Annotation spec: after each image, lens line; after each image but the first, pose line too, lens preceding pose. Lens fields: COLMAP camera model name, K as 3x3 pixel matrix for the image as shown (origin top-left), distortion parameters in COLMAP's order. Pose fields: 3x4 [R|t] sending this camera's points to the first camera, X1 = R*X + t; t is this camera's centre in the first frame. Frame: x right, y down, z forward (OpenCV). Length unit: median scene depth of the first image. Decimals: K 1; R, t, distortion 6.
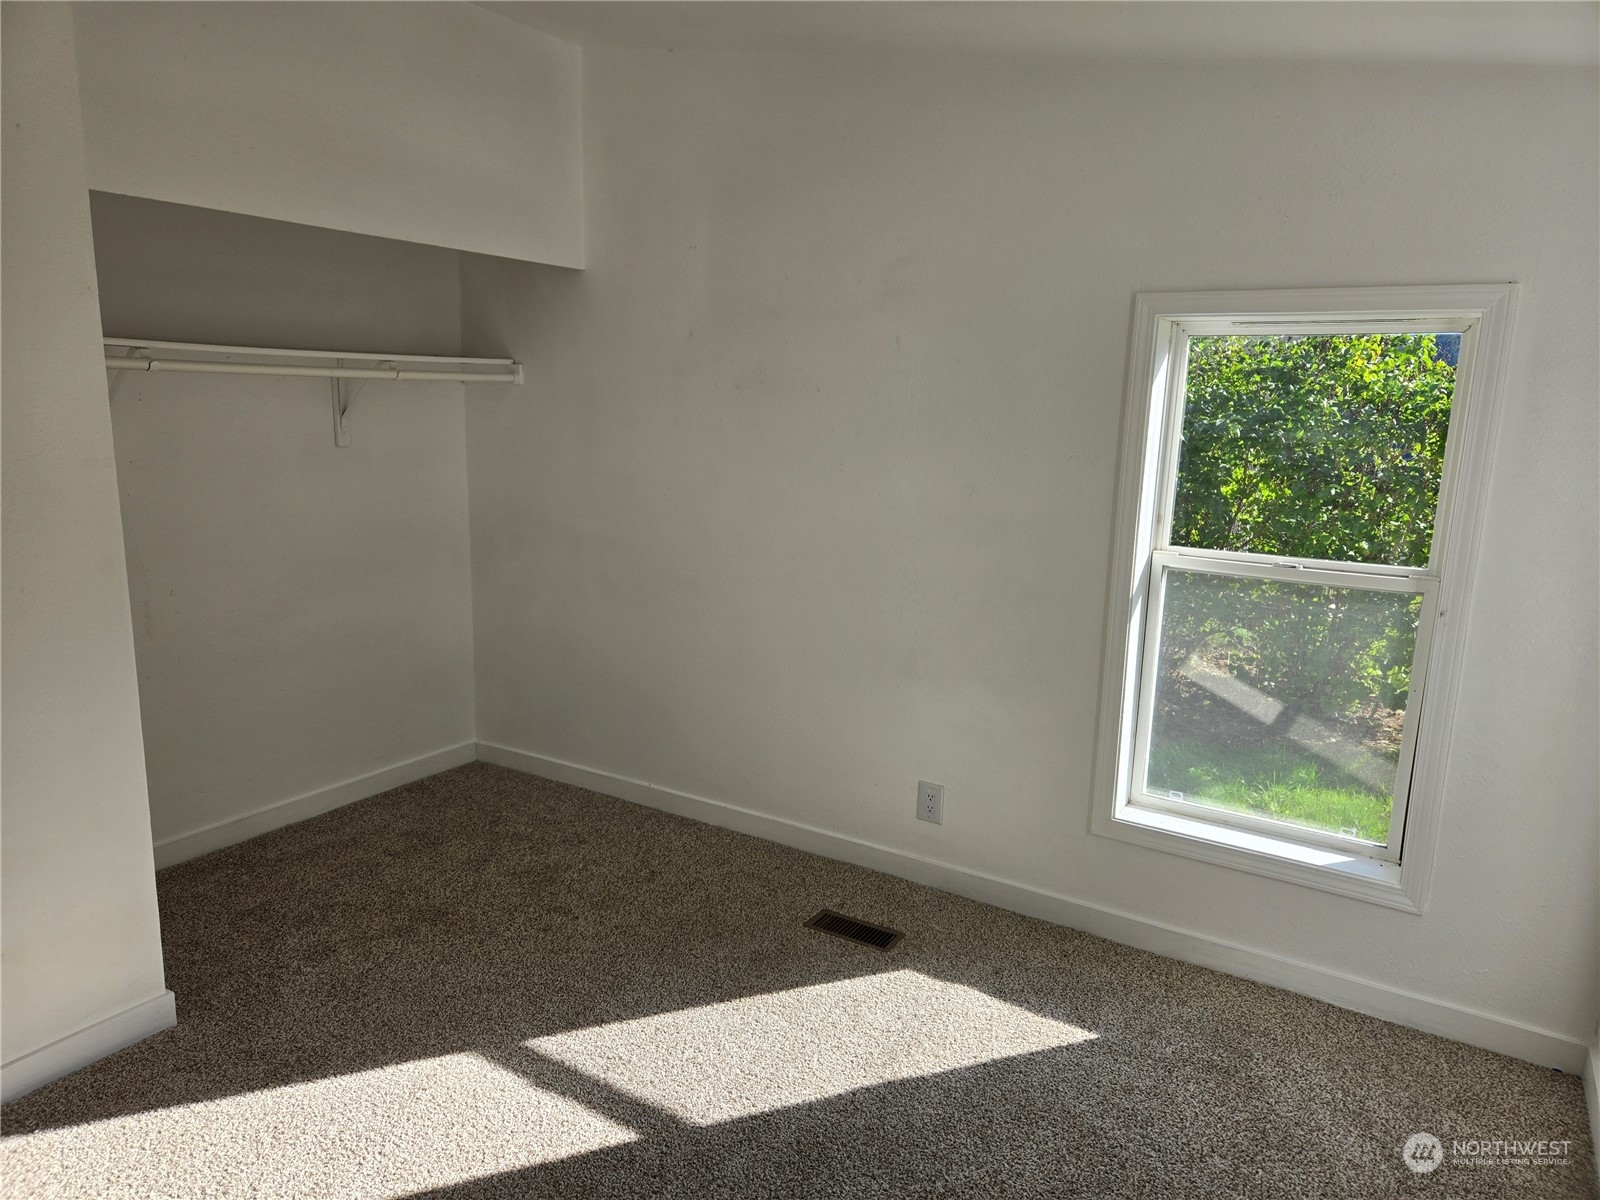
lens RADIAL K [[1054.9, 0, 790.3], [0, 1054.9, 593.2], [0, 0, 1]] dist [0.070897, -0.055458]
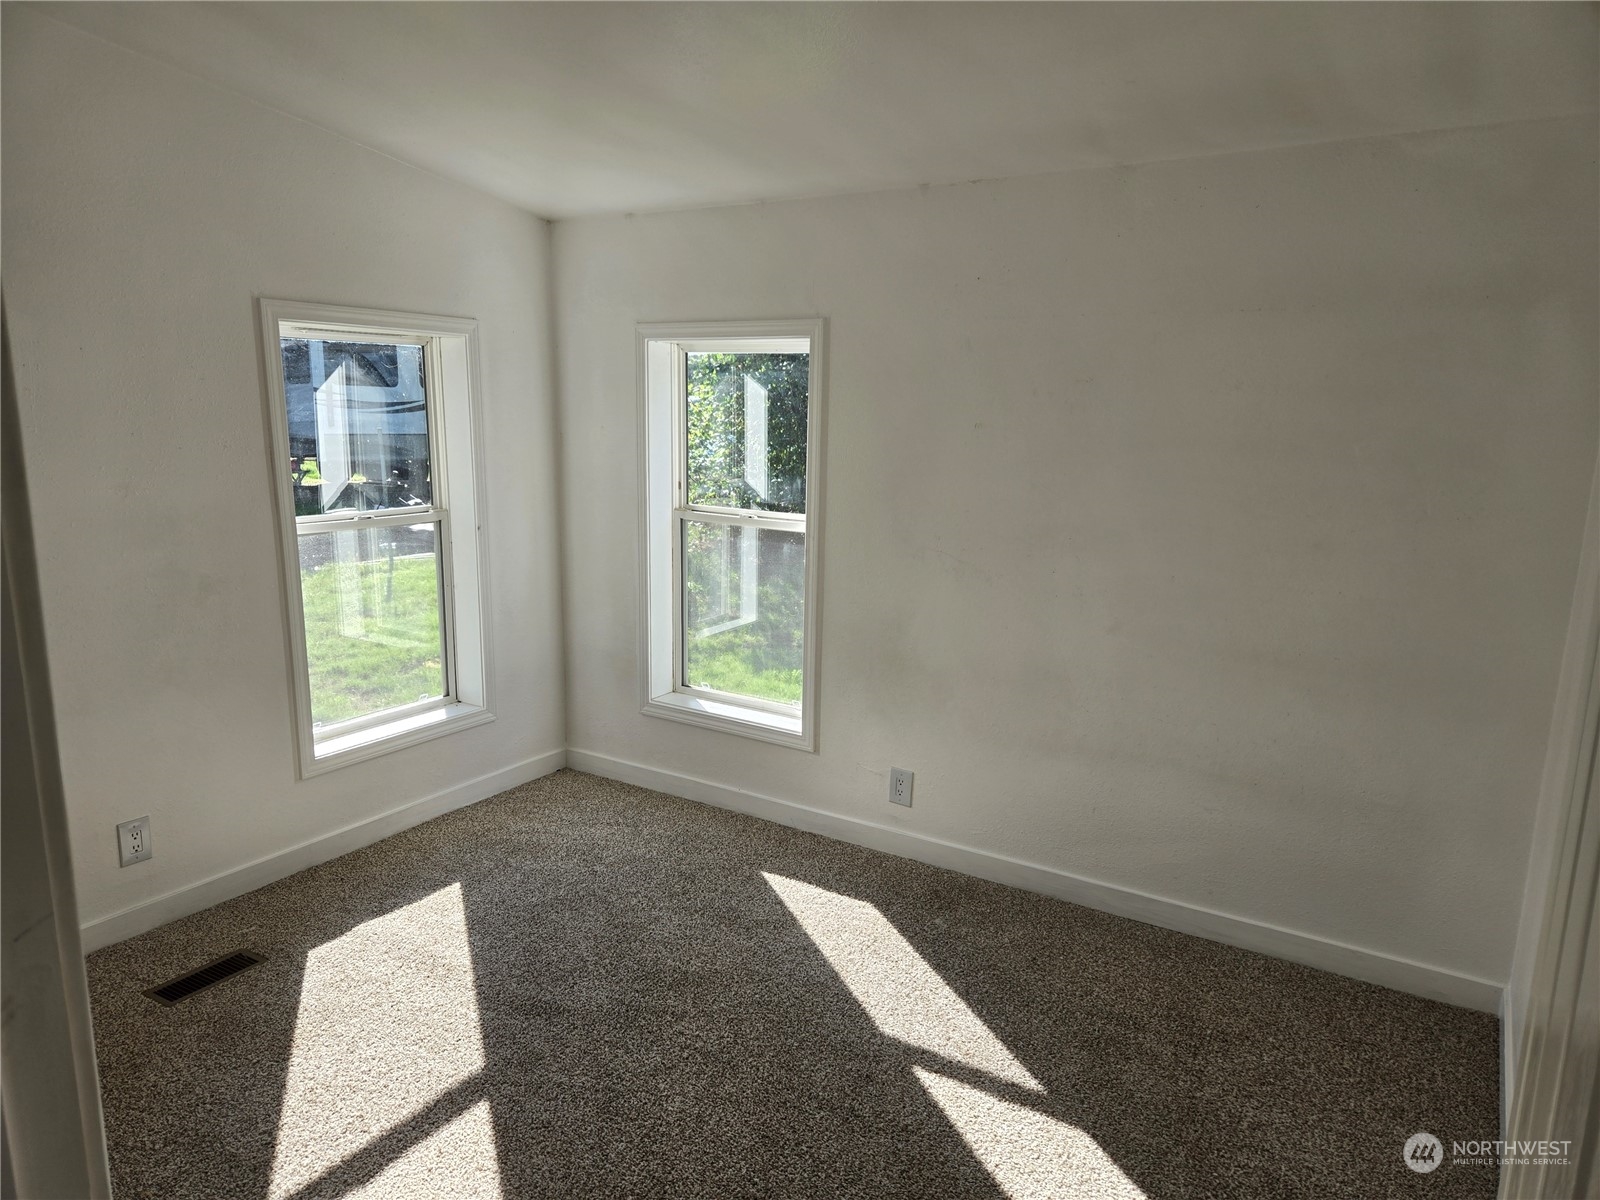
lens RADIAL K [[1054.9, 0, 790.3], [0, 1054.9, 593.2], [0, 0, 1]] dist [0.070897, -0.055458]
pose [[0.006798, -0.198771, 0.980022, -0.846441], [0.171914, 0.965686, 0.194671, -0.102640], [-0.985088, 0.167157, 0.040736, 0.453228]]
